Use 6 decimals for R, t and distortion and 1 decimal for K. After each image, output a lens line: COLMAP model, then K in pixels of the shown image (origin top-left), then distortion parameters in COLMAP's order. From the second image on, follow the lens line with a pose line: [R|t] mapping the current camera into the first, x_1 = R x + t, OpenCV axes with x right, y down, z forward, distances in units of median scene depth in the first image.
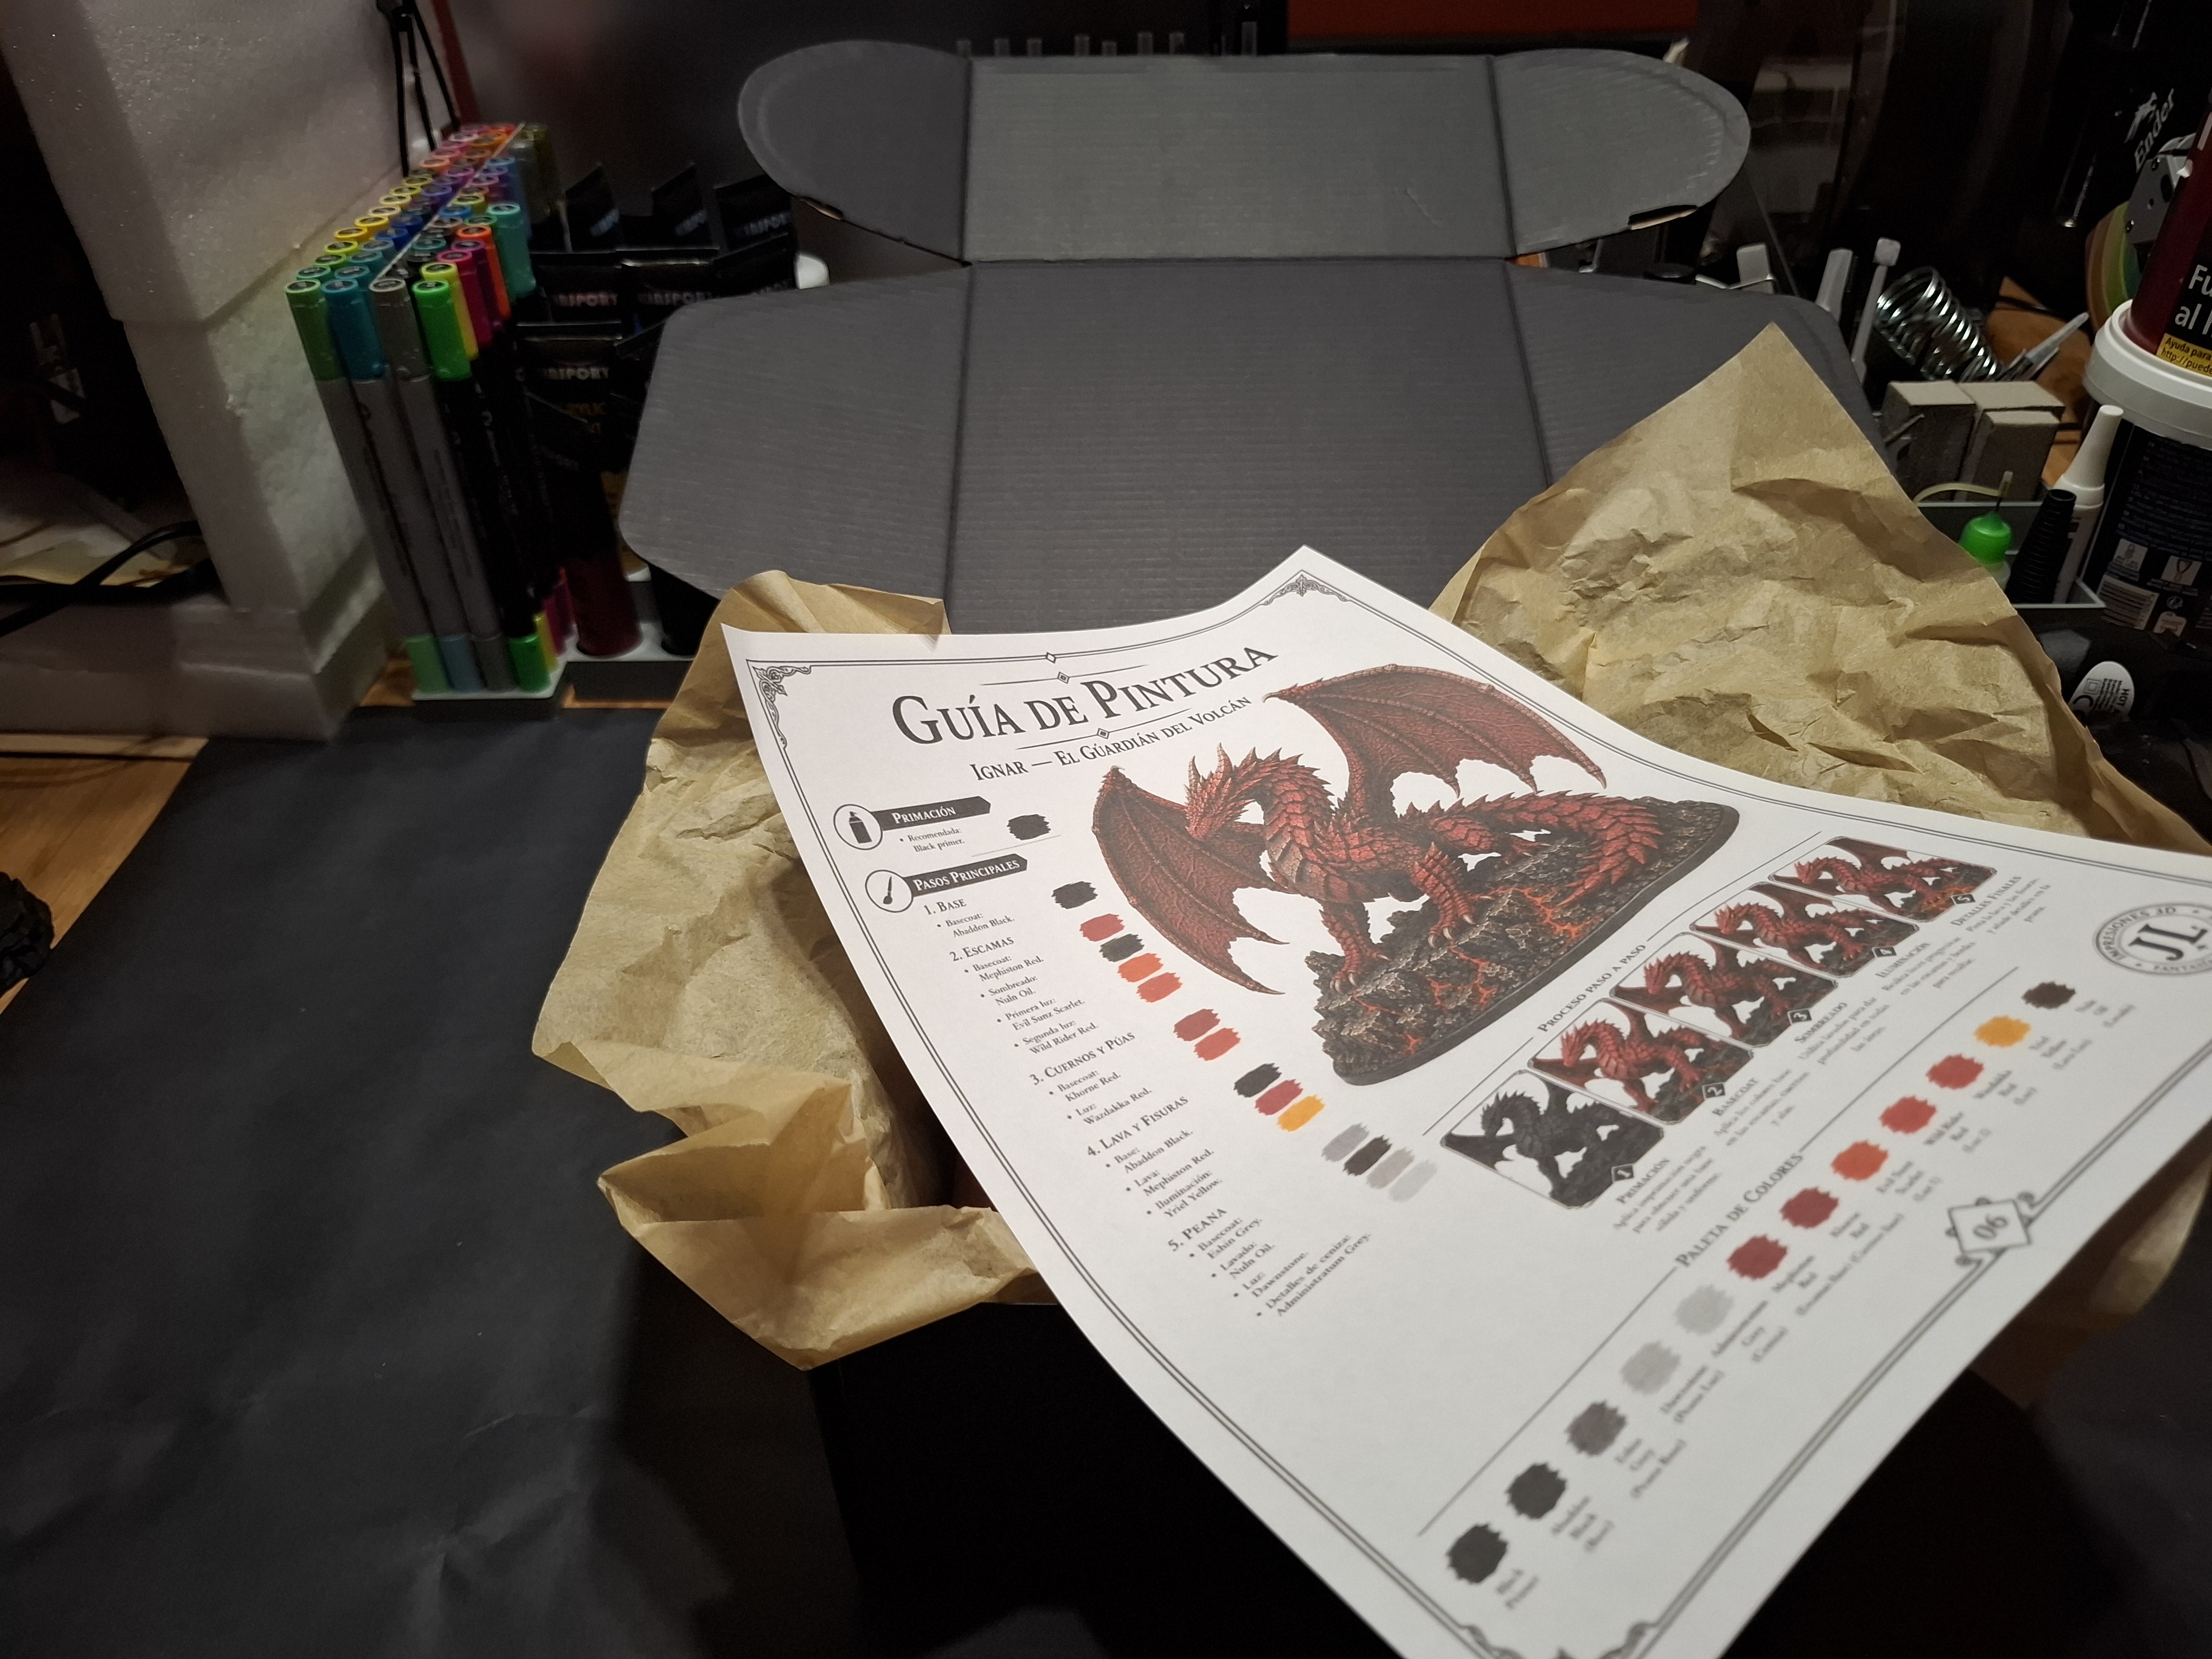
lens RADIAL K [[1553.7, 0, 1120.1], [0, 1553.7, 824.7], [0, 0, 1]] dist [0.001969, -0.032616]
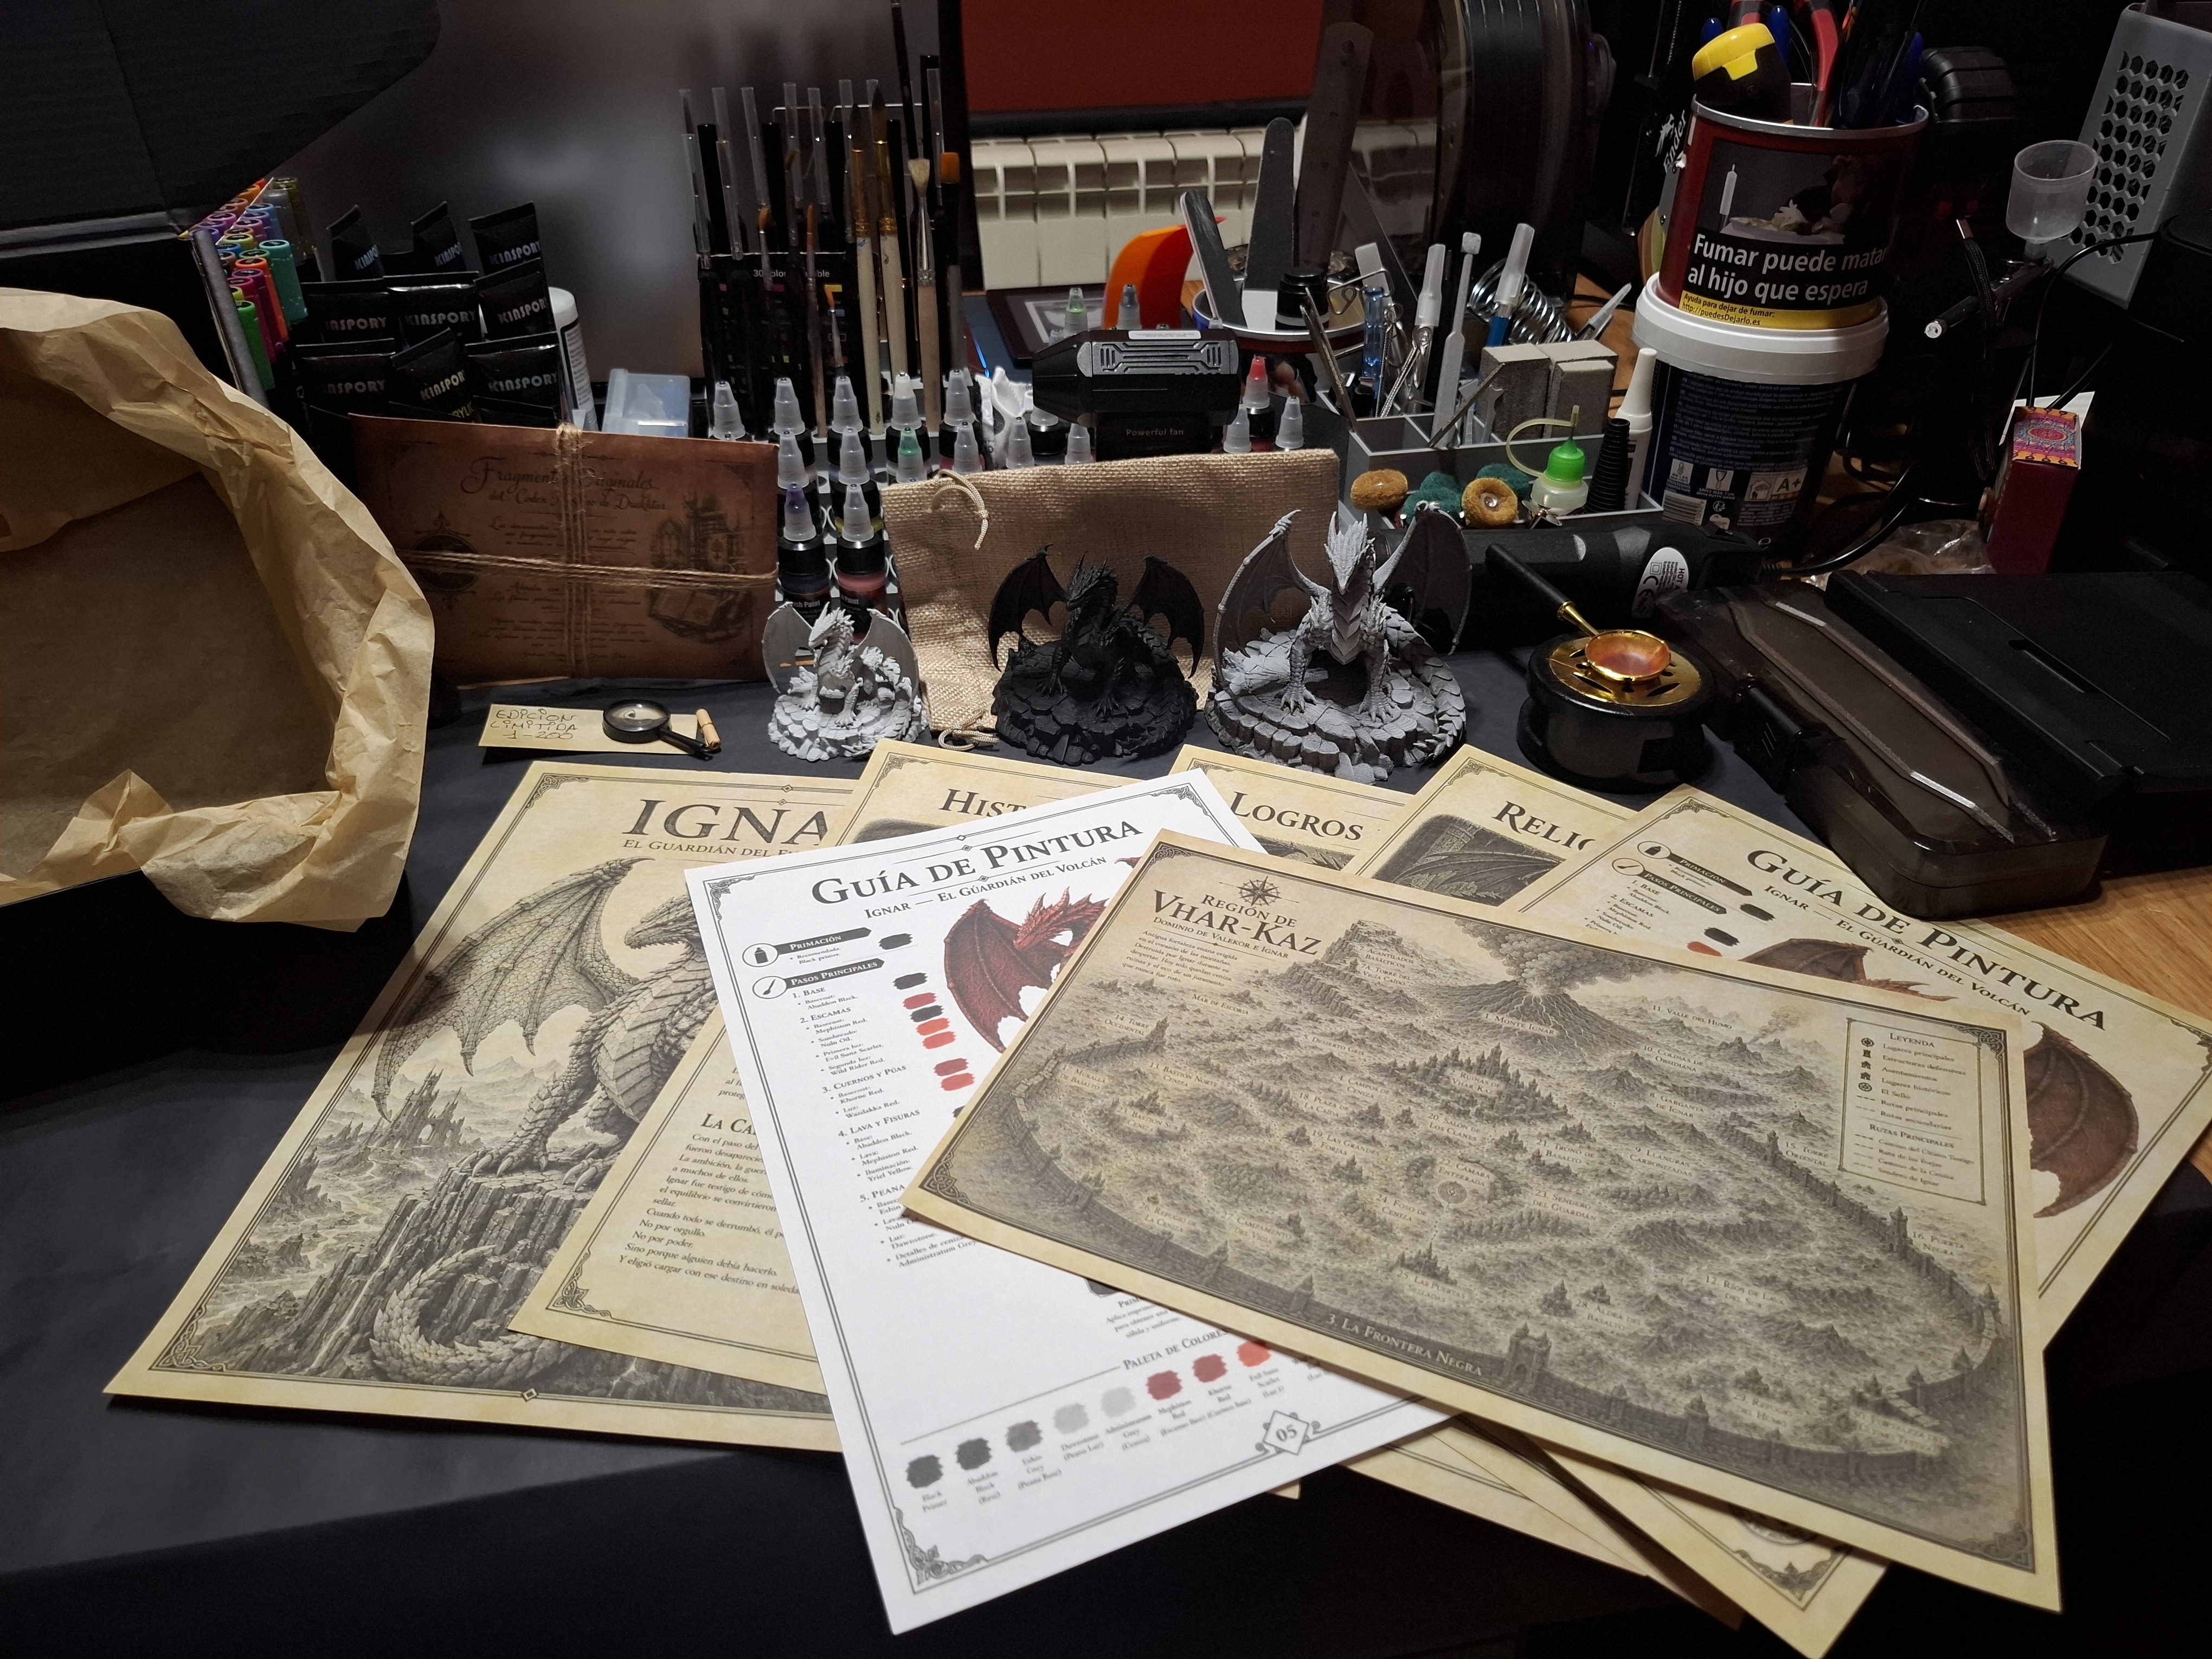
lens RADIAL K [[1553.7, 0, 1121.1], [0, 1553.7, 828.0], [0, 0, 1]] dist [0.001969, -0.032616]
pose [[0.982287, -0.094800, 0.161633, -0.022026], [0.102378, 0.993973, -0.039199, 0.121654], [-0.156943, 0.055052, 0.986072, -0.159234]]
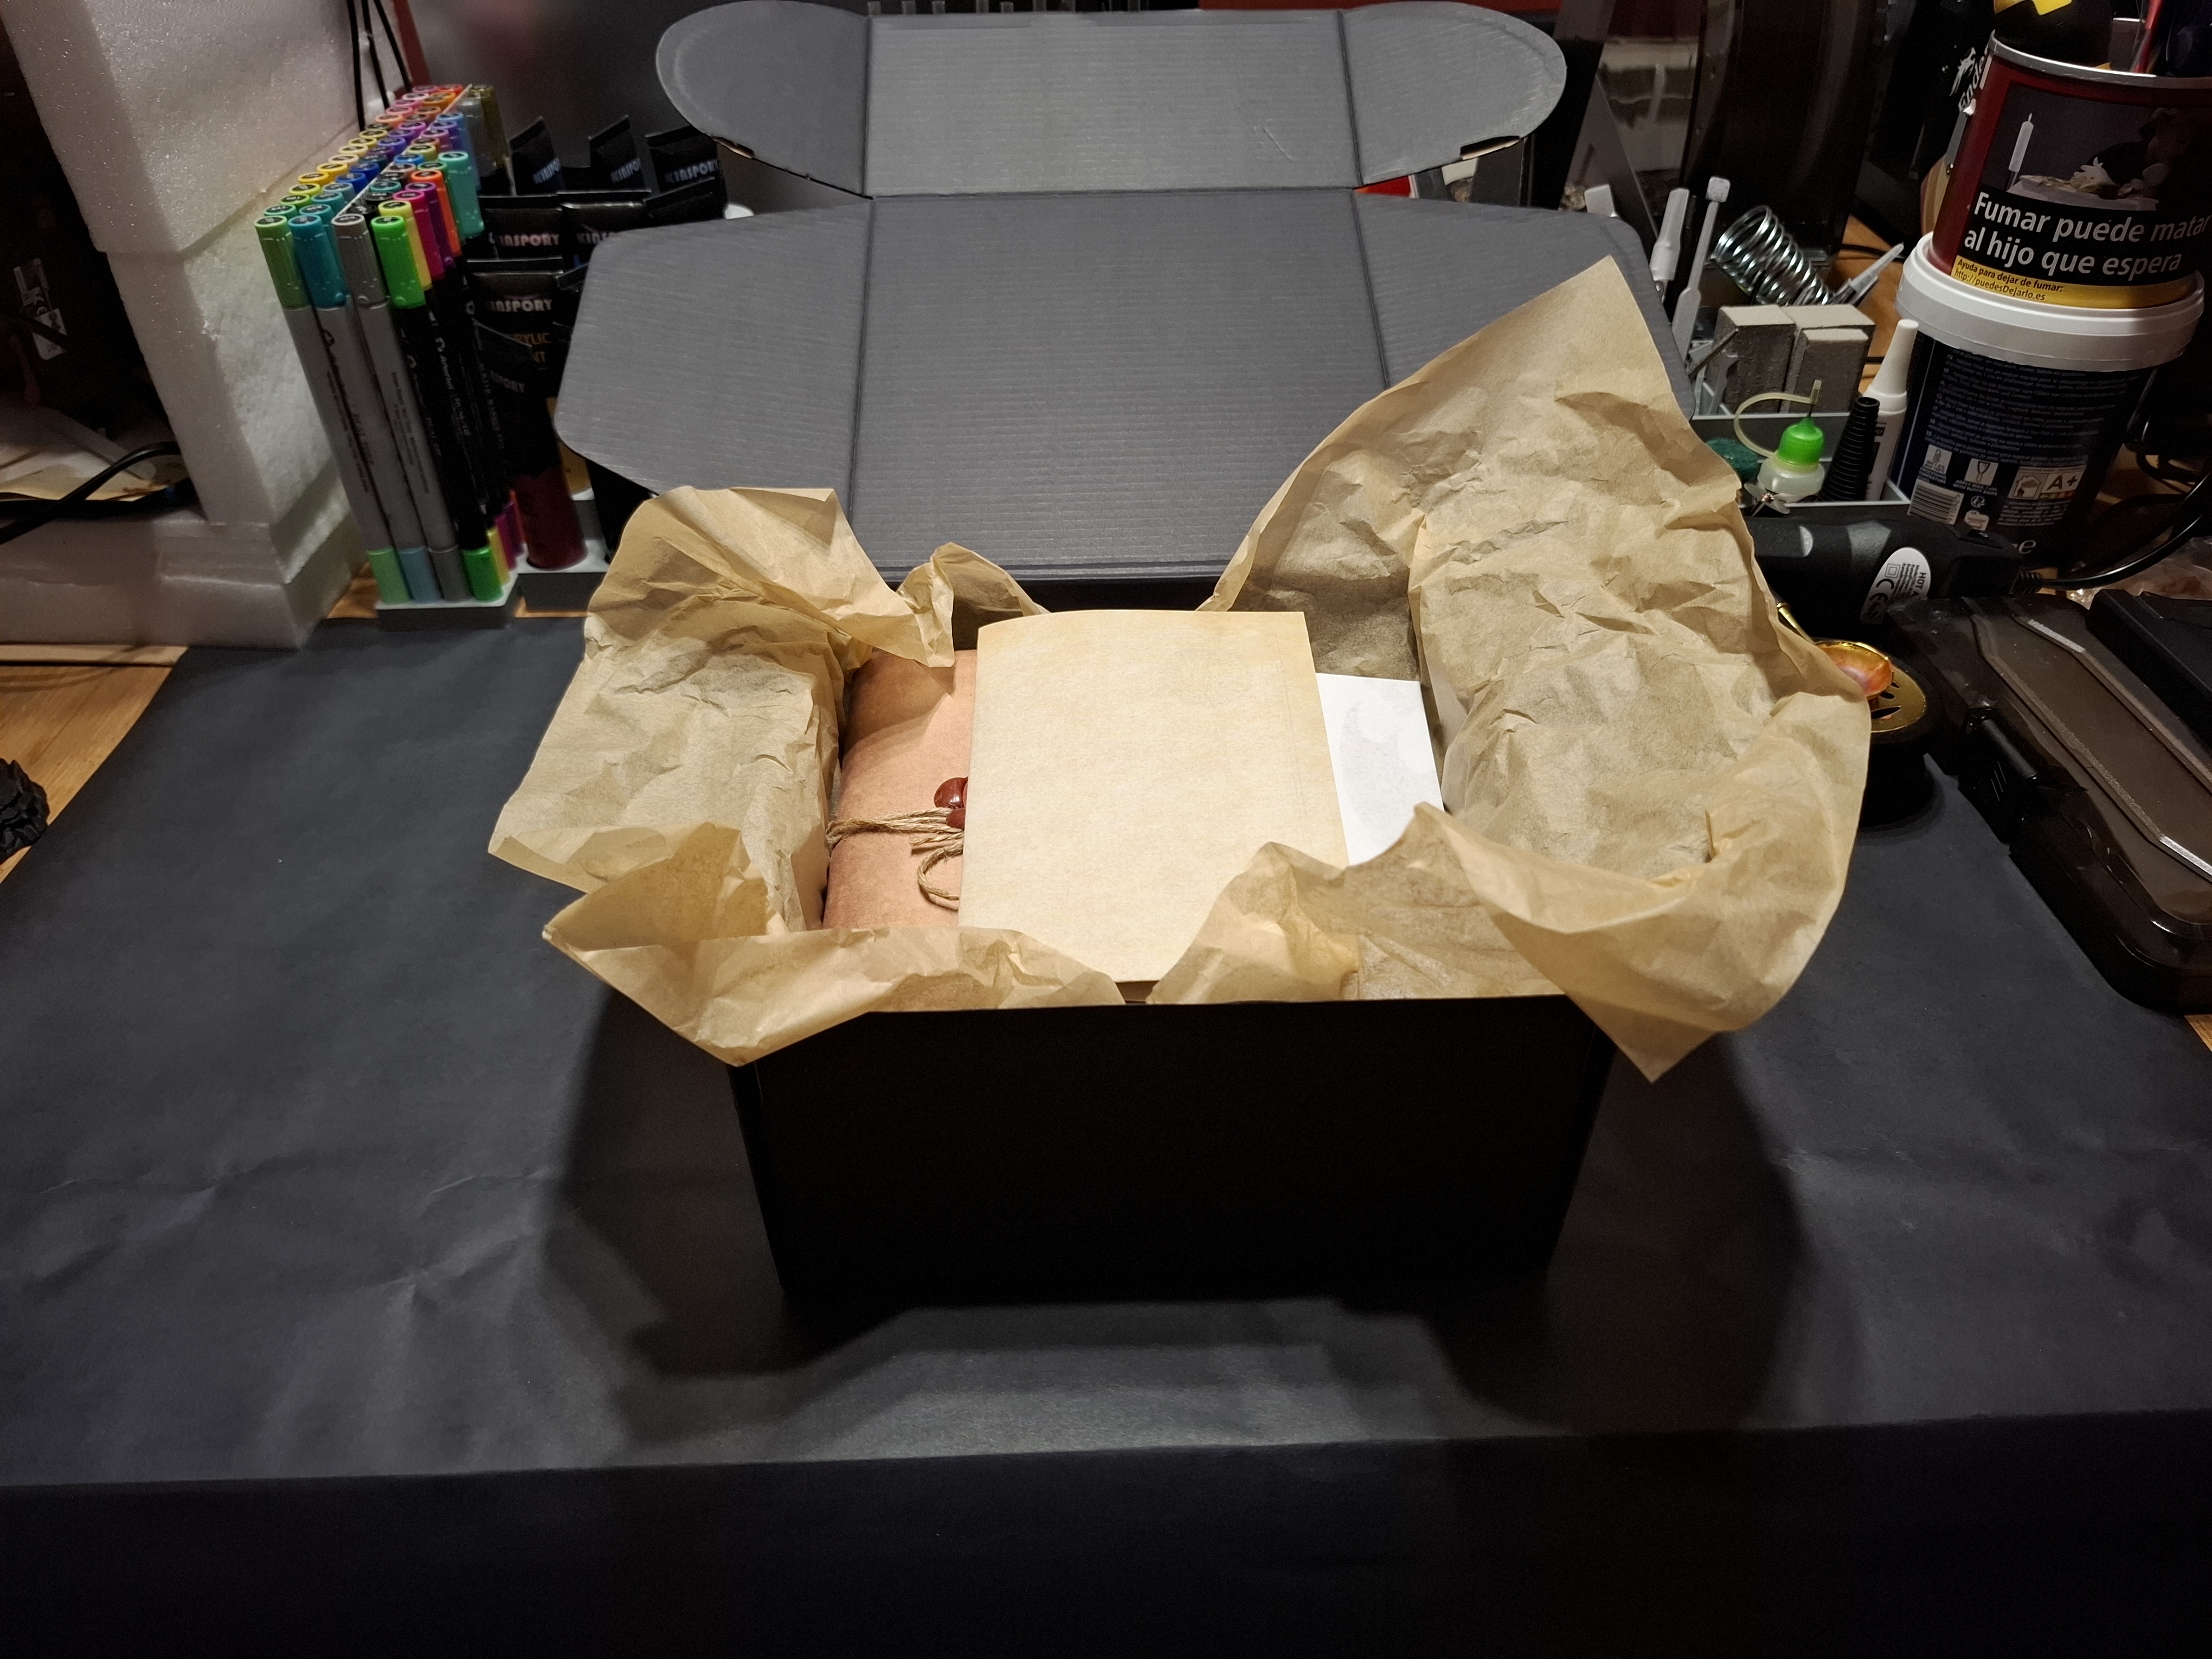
lens RADIAL K [[1553.7, 0, 1124.7], [0, 1553.7, 820.6], [0, 0, 1]] dist [0.001969, -0.032616]
pose [[0.999635, -0.016206, 0.021626, 0.045683], [0.016183, 0.999868, 0.001247, 0.078195], [-0.021643, -0.000897, 0.999765, -0.104768]]
